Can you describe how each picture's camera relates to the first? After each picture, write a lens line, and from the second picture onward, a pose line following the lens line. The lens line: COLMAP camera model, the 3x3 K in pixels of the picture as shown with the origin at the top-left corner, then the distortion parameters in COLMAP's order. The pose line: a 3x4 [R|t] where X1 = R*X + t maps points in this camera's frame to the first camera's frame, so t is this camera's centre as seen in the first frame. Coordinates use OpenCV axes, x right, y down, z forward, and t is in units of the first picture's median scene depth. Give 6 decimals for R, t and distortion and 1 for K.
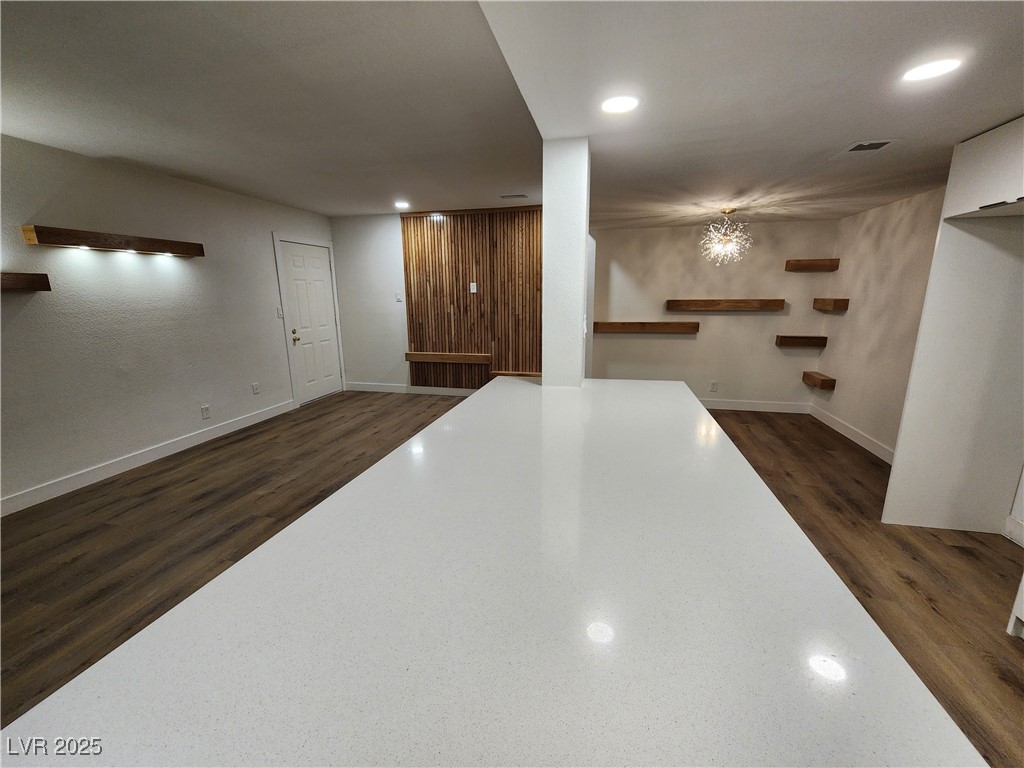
lens RADIAL K [[423.6, 0, 512.8], [0, 423.6, 386.7], [0, 0, 1]] dist [-0.000880, 0.000712]
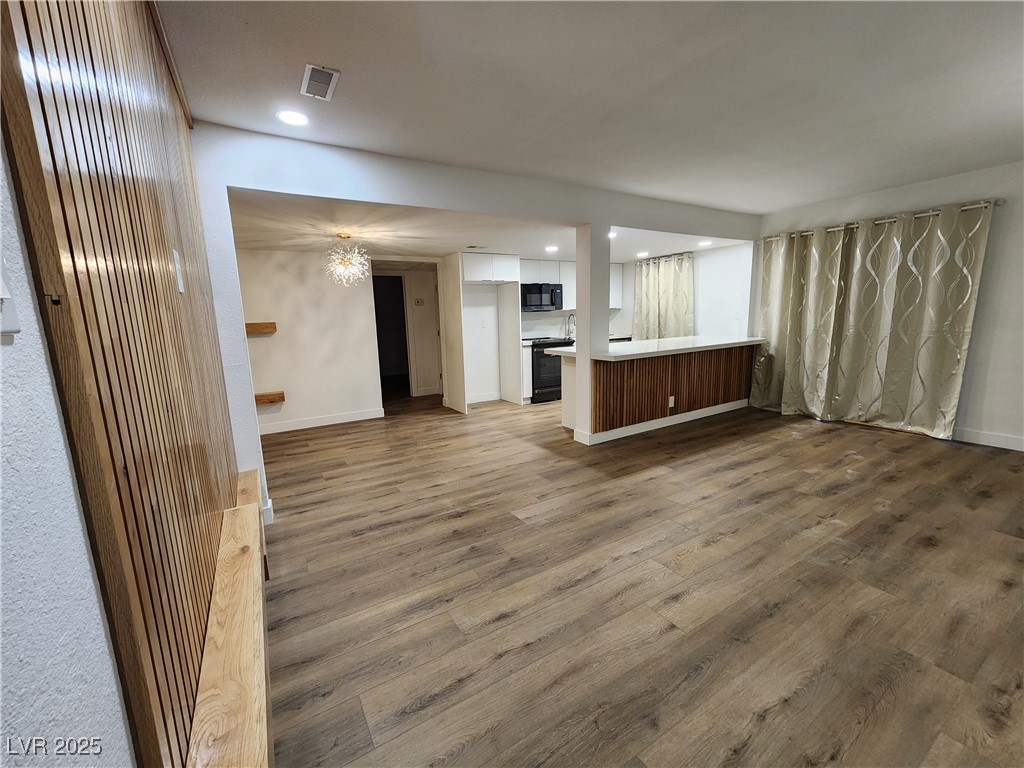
lens RADIAL K [[423.6, 0, 508.8], [0, 423.6, 385.4], [0, 0, 1]] dist [-0.000880, 0.000712]
pose [[-0.702024, -0.085433, 0.707010, -0.443034], [0.191928, 0.933348, 0.303357, -0.238943], [-0.685803, 0.348659, -0.638836, 1.186219]]
